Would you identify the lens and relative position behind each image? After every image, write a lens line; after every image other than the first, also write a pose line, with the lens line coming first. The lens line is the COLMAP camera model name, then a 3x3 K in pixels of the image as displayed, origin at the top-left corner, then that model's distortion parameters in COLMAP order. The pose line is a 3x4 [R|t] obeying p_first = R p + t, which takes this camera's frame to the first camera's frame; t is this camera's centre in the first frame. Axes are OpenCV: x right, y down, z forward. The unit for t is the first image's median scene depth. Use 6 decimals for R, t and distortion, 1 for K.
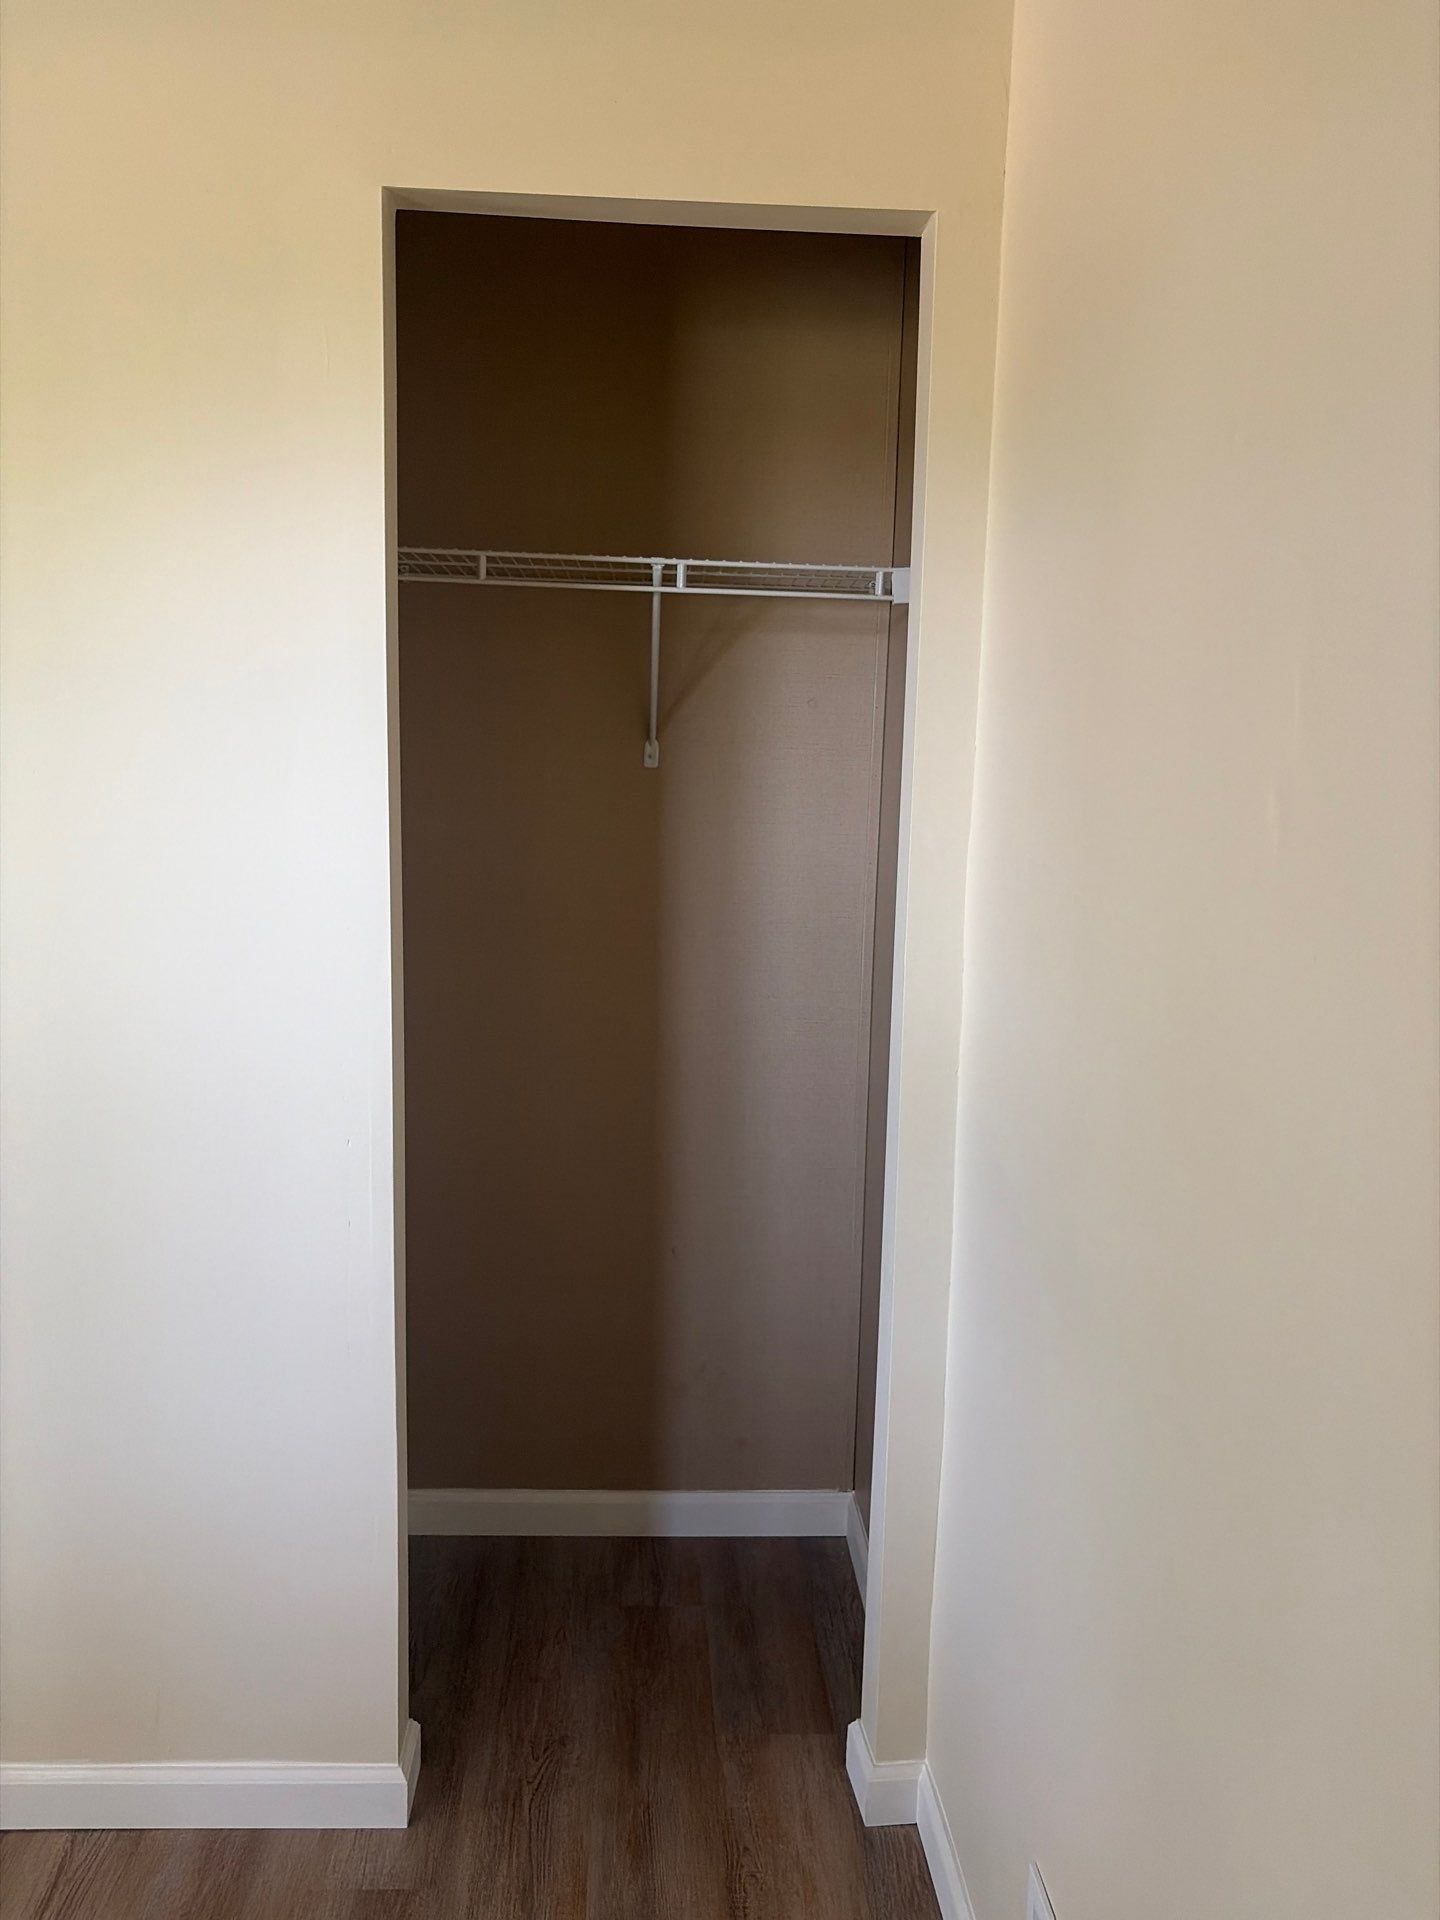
lens RADIAL K [[1497.5, 0, 716.1], [0, 1497.5, 940.8], [0, 0, 1]] dist [0.017100, -0.012885]
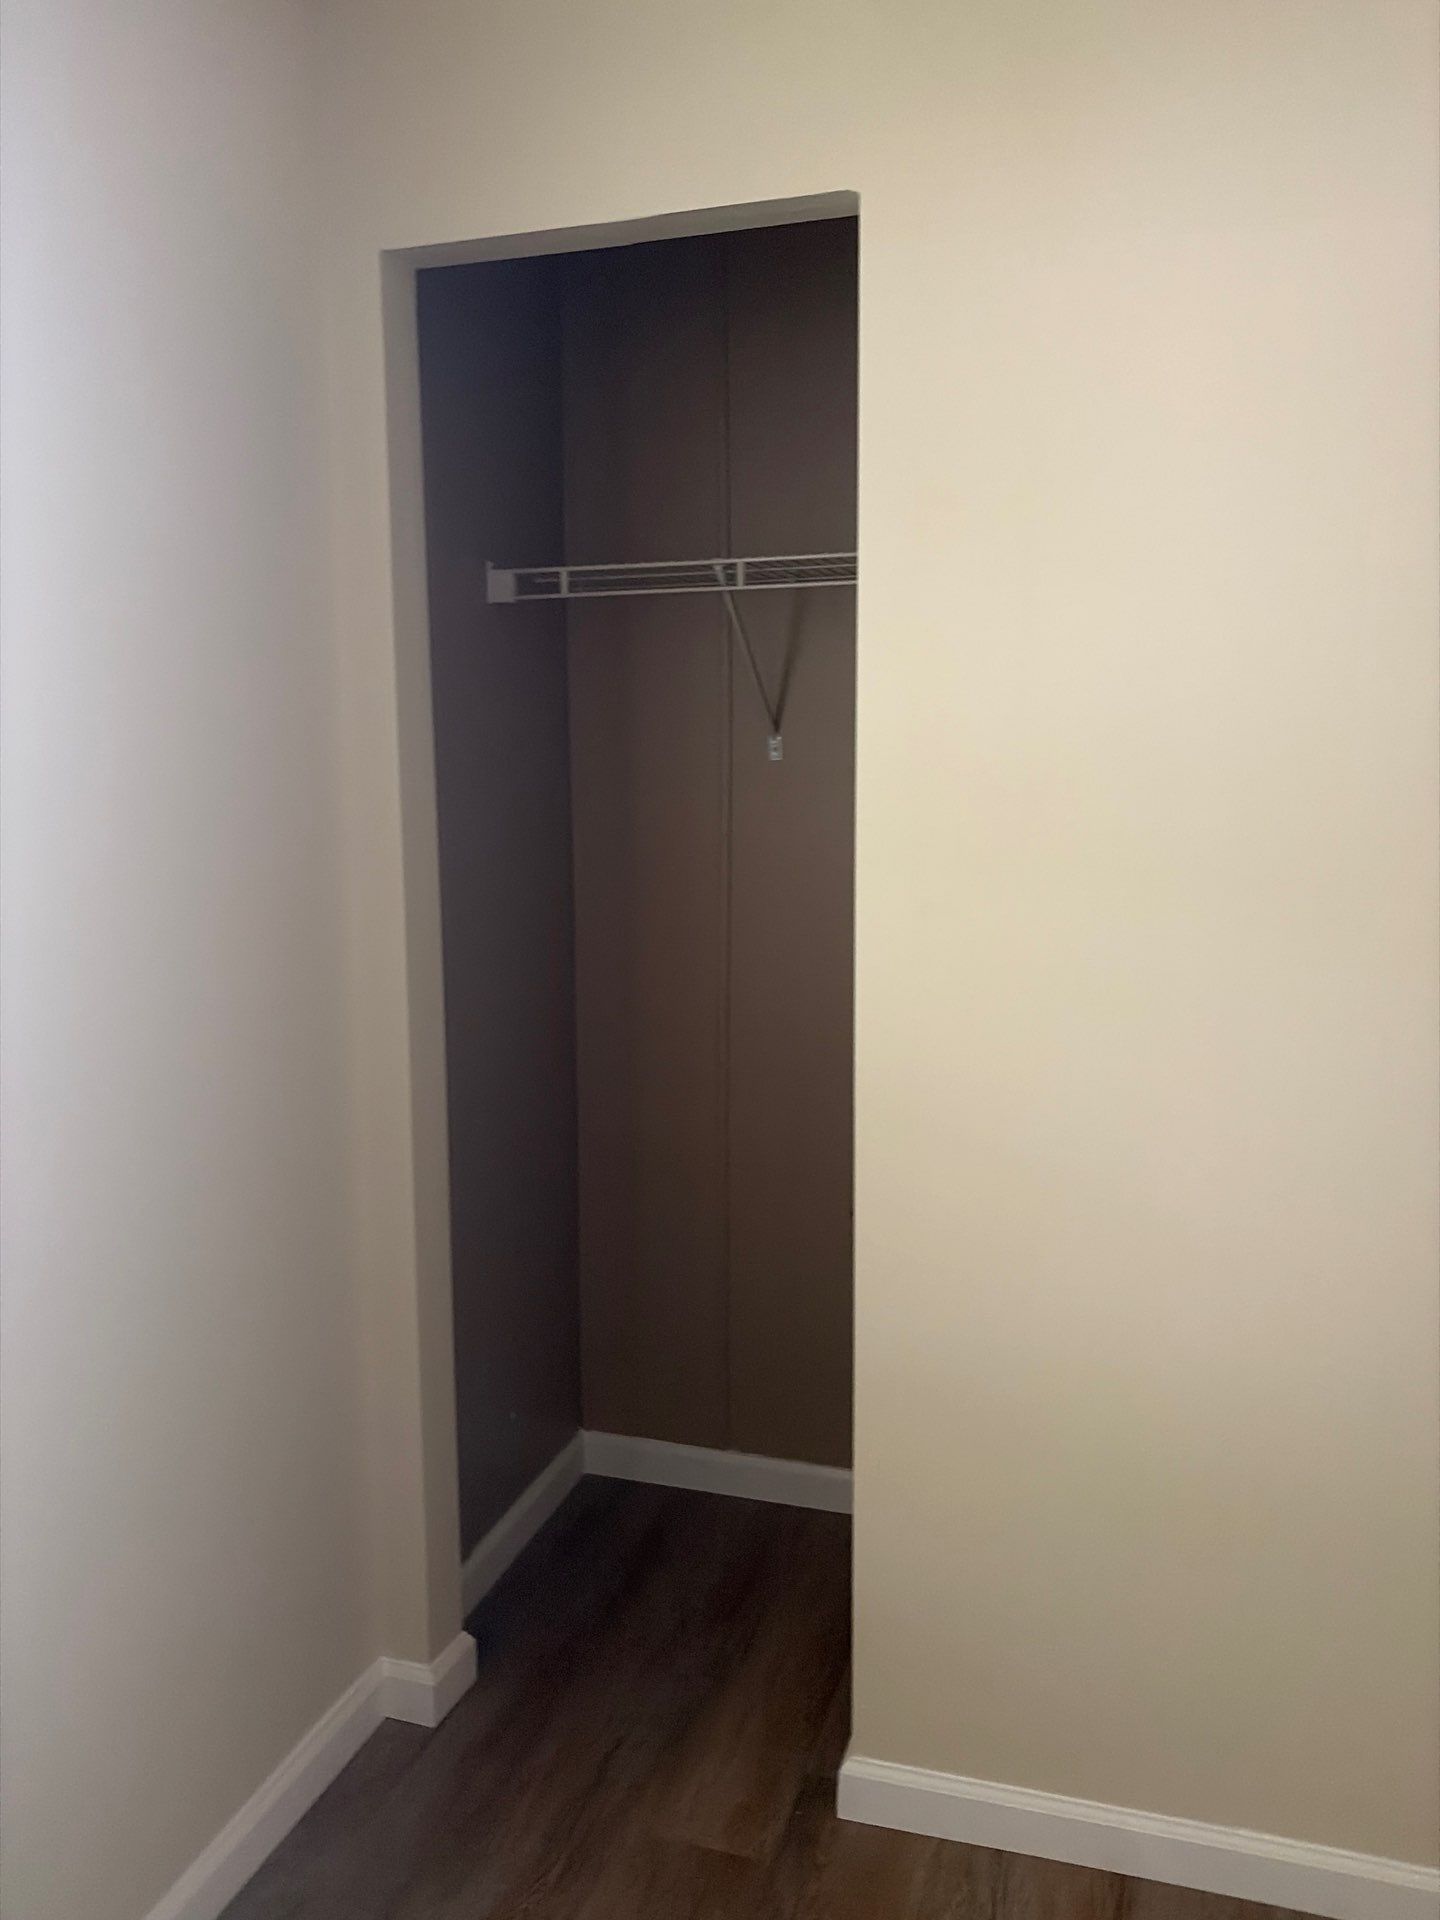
lens RADIAL K [[1497.5, 0, 719.0], [0, 1497.5, 966.4], [0, 0, 1]] dist [0.017100, -0.012885]
pose [[0.941336, 0.001021, -0.337470, 0.312780], [0.005236, 0.999831, 0.017629, 0.008705], [0.337431, -0.018362, 0.941171, 0.017840]]
